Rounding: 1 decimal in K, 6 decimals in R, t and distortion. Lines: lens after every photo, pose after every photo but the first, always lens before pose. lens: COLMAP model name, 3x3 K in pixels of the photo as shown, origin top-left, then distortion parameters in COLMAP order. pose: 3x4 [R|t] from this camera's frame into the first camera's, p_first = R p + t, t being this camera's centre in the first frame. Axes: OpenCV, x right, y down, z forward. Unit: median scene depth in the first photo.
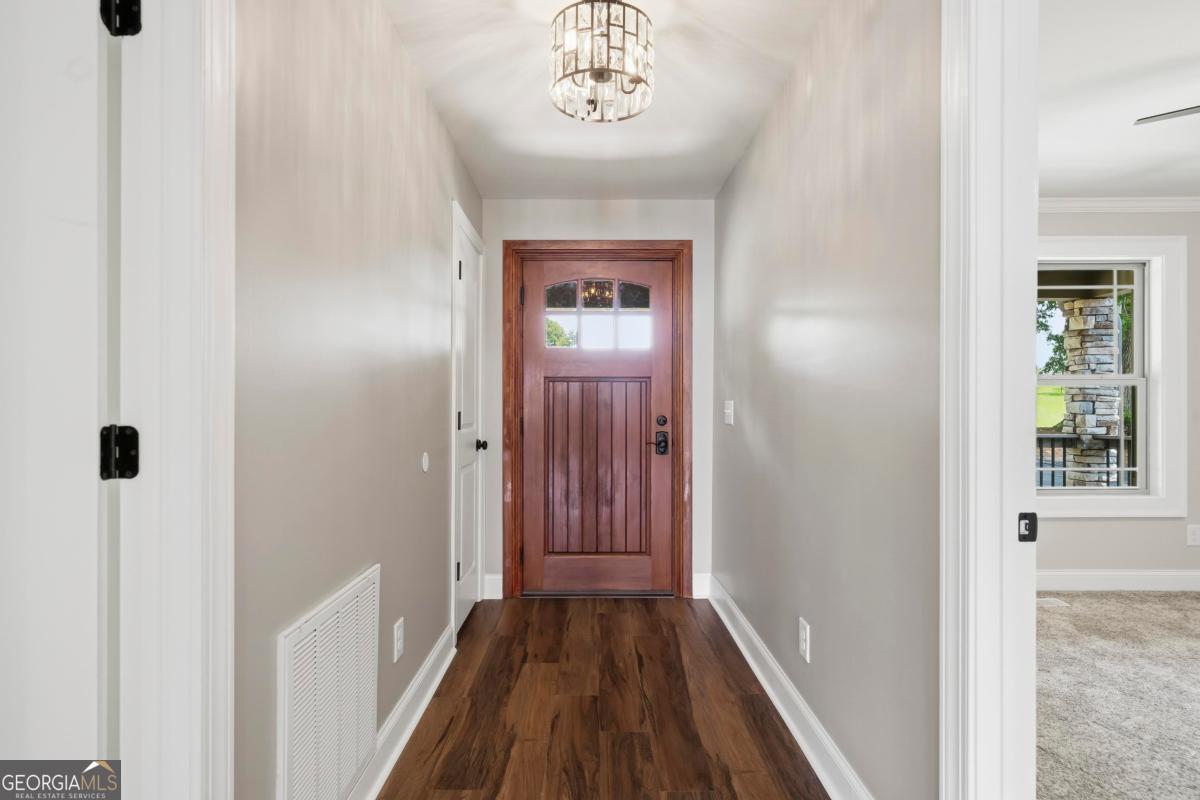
lens RADIAL K [[595.2, 0, 600.0], [0, 595.2, 400.0], [0, 0, 1]] dist [0.000368, 0.000018]
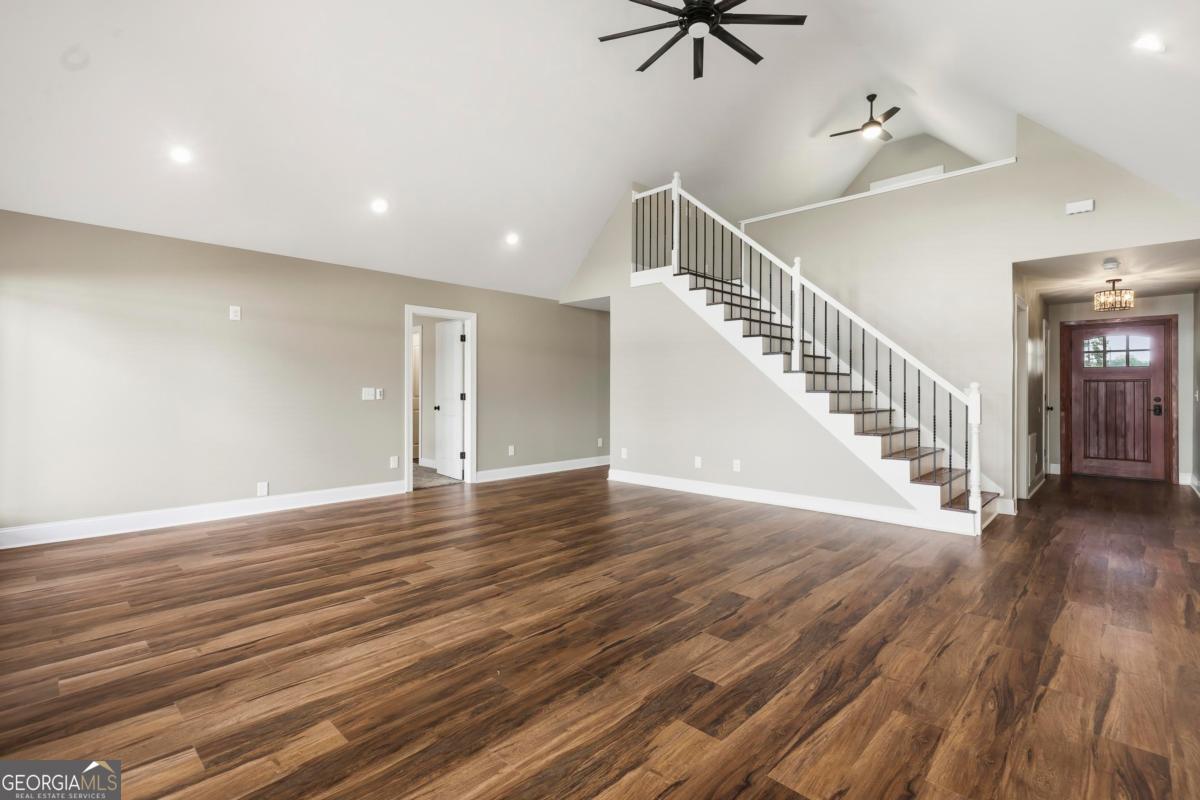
lens RADIAL K [[562.4, 0, 601.8], [0, 562.4, 389.8], [0, 0, 1]] dist [0.020846, -0.000155]
pose [[0.699225, -0.002135, -0.714898, 0.179701], [0.001595, 0.999998, -0.001427, -0.001218], [0.714900, -0.000143, 0.699227, -1.865043]]
